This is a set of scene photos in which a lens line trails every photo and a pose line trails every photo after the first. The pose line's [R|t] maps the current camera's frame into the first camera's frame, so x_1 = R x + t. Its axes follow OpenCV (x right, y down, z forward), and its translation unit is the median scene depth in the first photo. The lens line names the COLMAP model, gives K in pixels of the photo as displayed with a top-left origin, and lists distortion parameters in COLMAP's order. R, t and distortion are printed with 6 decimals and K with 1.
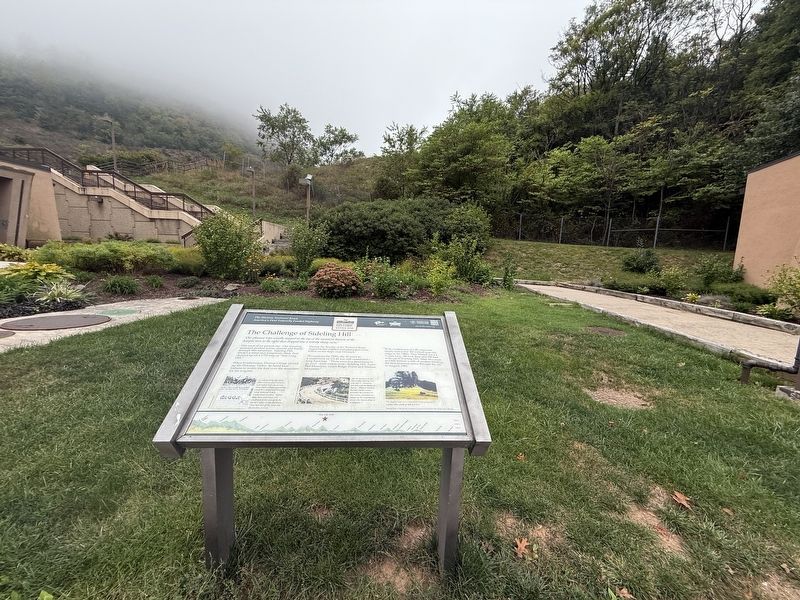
lens RADIAL K [[321.0, 0, 400.0], [0, 321.0, 300.8], [0, 0, 1]] dist [0.000674, 0.000111]
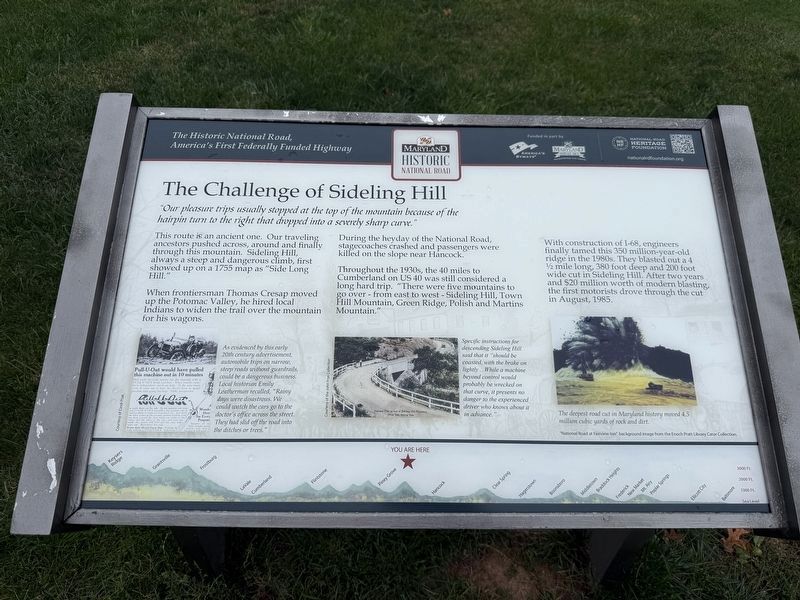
lens RADIAL K [[565.5, 0, 399.1], [0, 565.5, 299.8], [0, 0, 1]] dist [0.019961, -0.019706]
pose [[0.996490, 0.032329, -0.077223, -0.174076], [0.015922, 0.832403, 0.553943, -0.164062], [0.082189, -0.553228, 0.828966, 0.468841]]
